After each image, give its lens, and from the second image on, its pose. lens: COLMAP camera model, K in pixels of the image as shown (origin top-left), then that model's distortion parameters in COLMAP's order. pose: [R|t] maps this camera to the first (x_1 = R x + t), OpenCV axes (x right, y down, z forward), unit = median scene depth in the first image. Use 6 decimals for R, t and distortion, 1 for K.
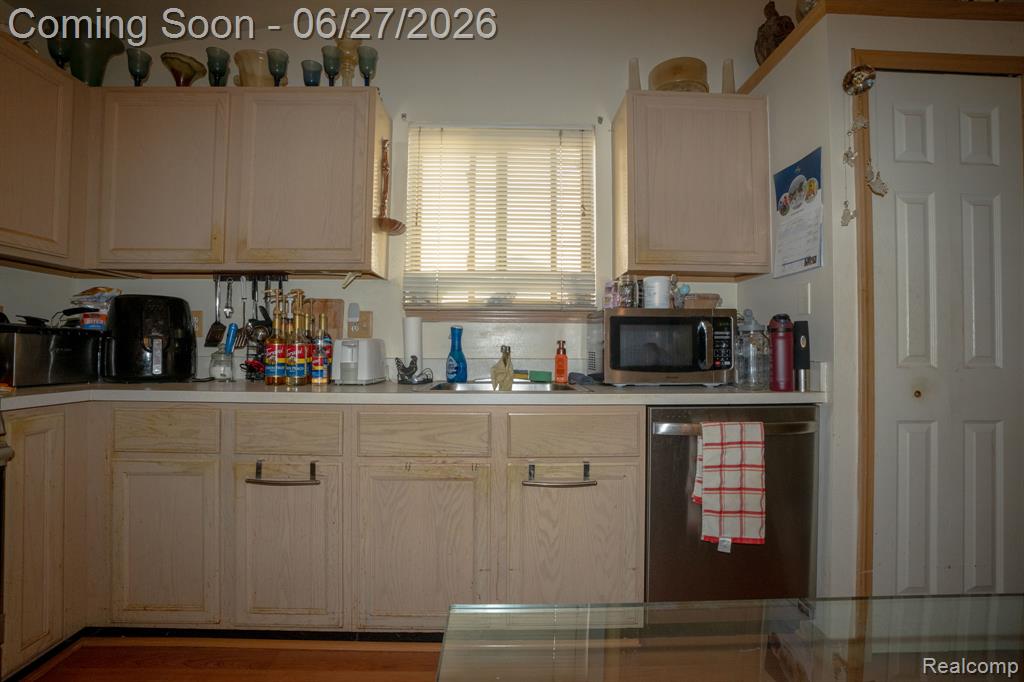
lens RADIAL K [[486.1, 0, 512.0], [0, 486.1, 341.0], [0, 0, 1]] dist [-0.077073, 0.029737]
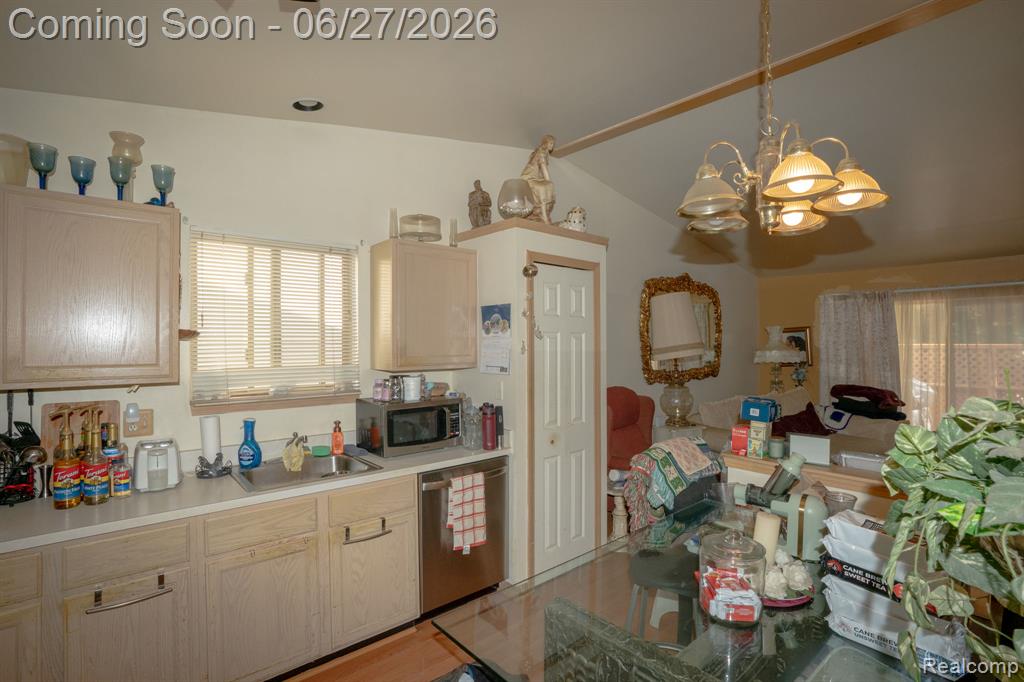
lens RADIAL K [[486.7, 0, 519.1], [0, 486.7, 342.5], [0, 0, 1]] dist [-0.047264, 0.019512]
pose [[0.767158, -0.004610, 0.641442, -0.459005], [-0.006569, 0.999865, 0.015042, -0.303637], [-0.641425, -0.015754, 0.767024, -0.384238]]
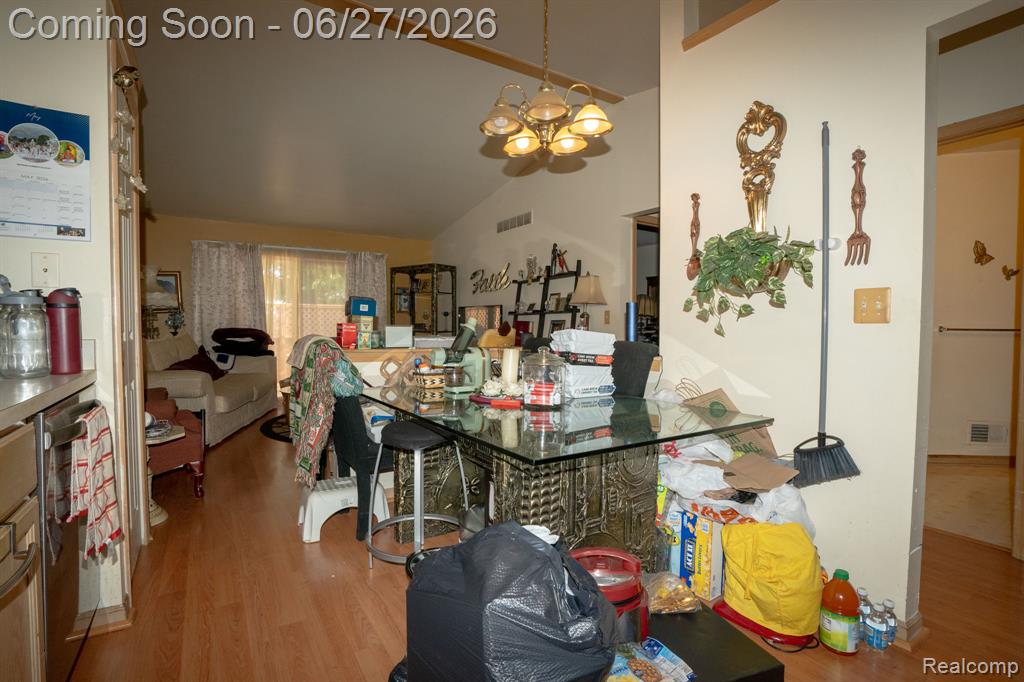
lens RADIAL K [[486.1, 0, 512.0], [0, 486.1, 341.0], [0, 0, 1]] dist [-0.077073, 0.029737]
pose [[-0.520743, -0.029067, 0.853218, -0.628599], [-0.020256, 0.999560, 0.021689, 0.009346], [-0.853473, -0.005988, -0.521103, 0.759721]]
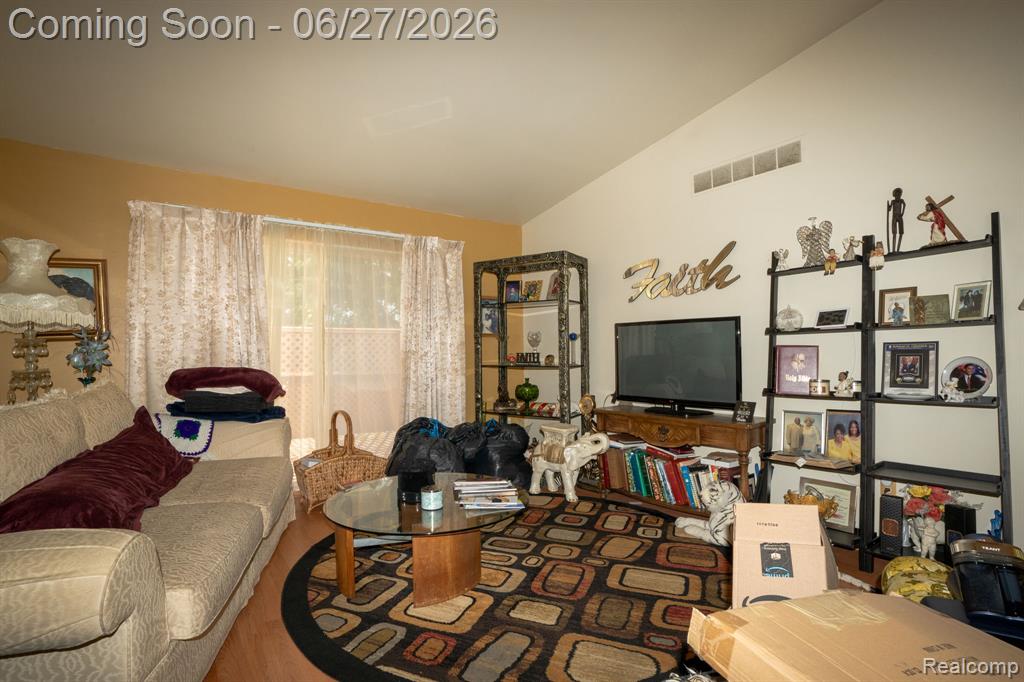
lens RADIAL K [[486.1, 0, 512.0], [0, 486.1, 341.0], [0, 0, 1]] dist [-0.077073, 0.029737]
pose [[-0.569220, 0.028135, 0.821703, 1.333245], [-0.002065, 0.999362, -0.035649, -0.008479], [-0.822182, -0.021989, -0.568799, 0.769093]]
